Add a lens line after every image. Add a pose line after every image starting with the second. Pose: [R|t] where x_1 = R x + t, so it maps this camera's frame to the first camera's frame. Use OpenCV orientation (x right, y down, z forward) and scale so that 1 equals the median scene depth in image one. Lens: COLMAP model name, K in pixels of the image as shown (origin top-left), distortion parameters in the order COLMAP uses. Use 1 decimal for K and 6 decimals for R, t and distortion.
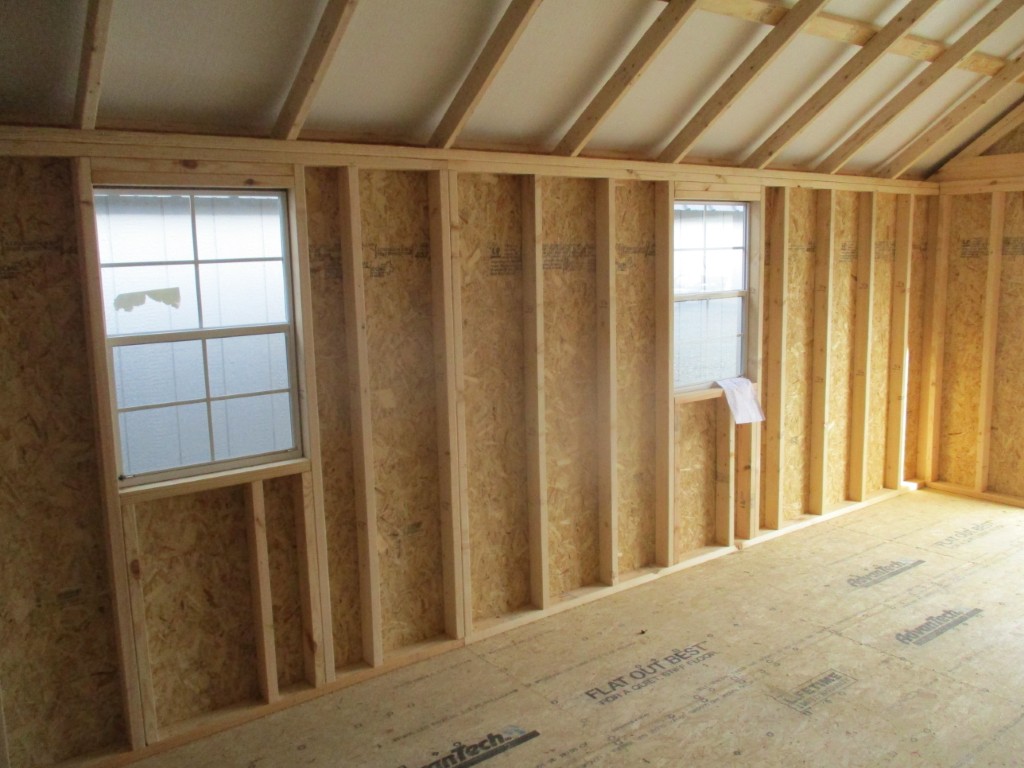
lens RADIAL K [[850.5, 0, 521.0], [0, 850.5, 385.7], [0, 0, 1]] dist [-0.029373, 0.015017]
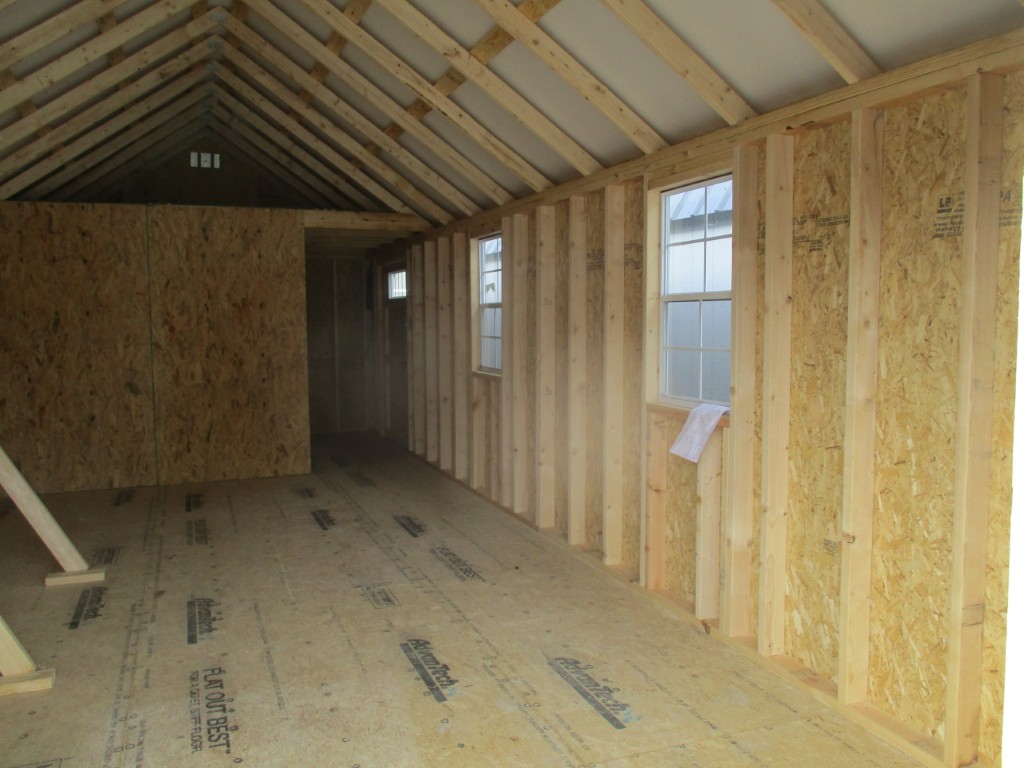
lens RADIAL K [[850.5, 0, 519.9], [0, 850.5, 378.7], [0, 0, 1]] dist [-0.029373, 0.015017]
pose [[-0.261933, 0.081794, -0.961614, 1.243032], [-0.153177, 0.980248, 0.125103, -0.120788], [0.952853, 0.180066, -0.244230, 1.215610]]
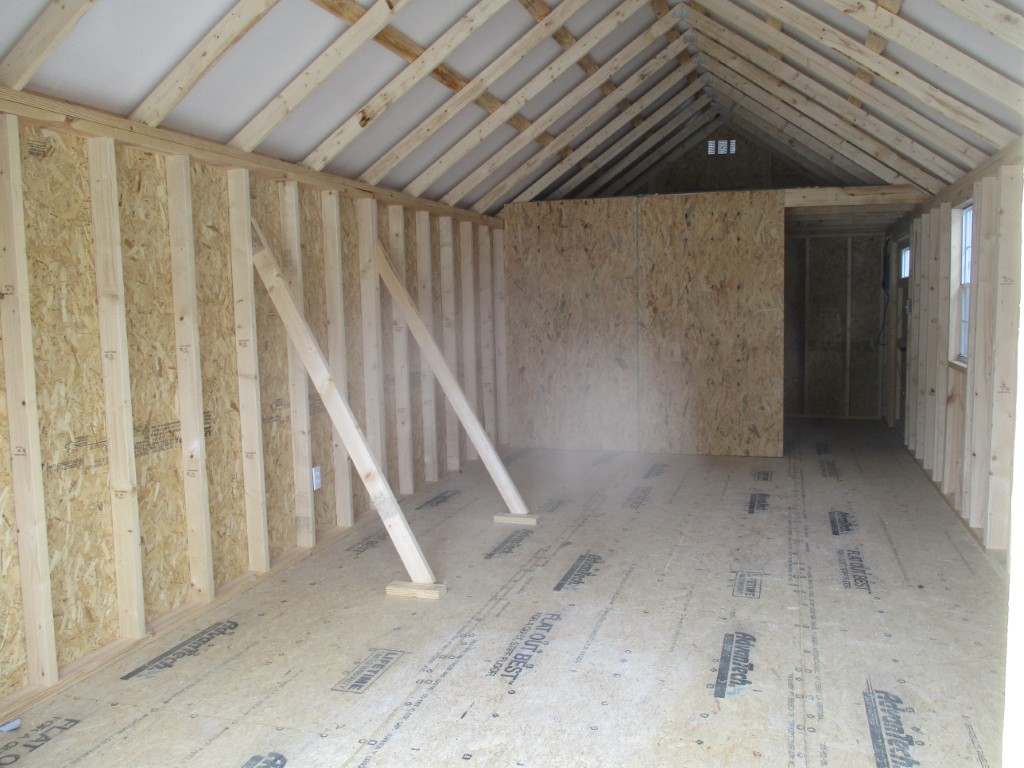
lens RADIAL K [[850.5, 0, 524.2], [0, 850.5, 378.9], [0, 0, 1]] dist [-0.029373, 0.015017]
pose [[-0.807430, 0.072176, -0.585532, 1.104236], [-0.080831, 0.969595, 0.230981, -0.158175], [0.584400, 0.233830, -0.777045, 1.426558]]
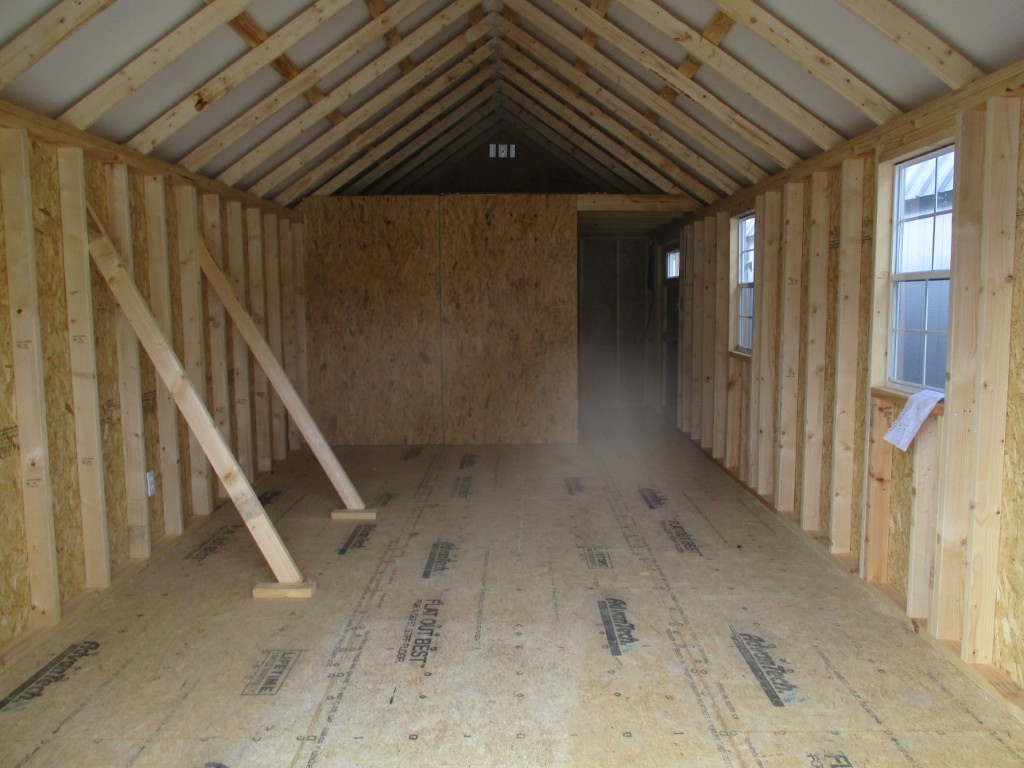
lens RADIAL K [[850.5, 0, 521.6], [0, 850.5, 378.8], [0, 0, 1]] dist [-0.029373, 0.015017]
pose [[-0.593339, 0.088350, -0.800089, 1.237907], [-0.126595, 0.971347, 0.201143, -0.142239], [0.794936, 0.220634, -0.565153, 1.346160]]
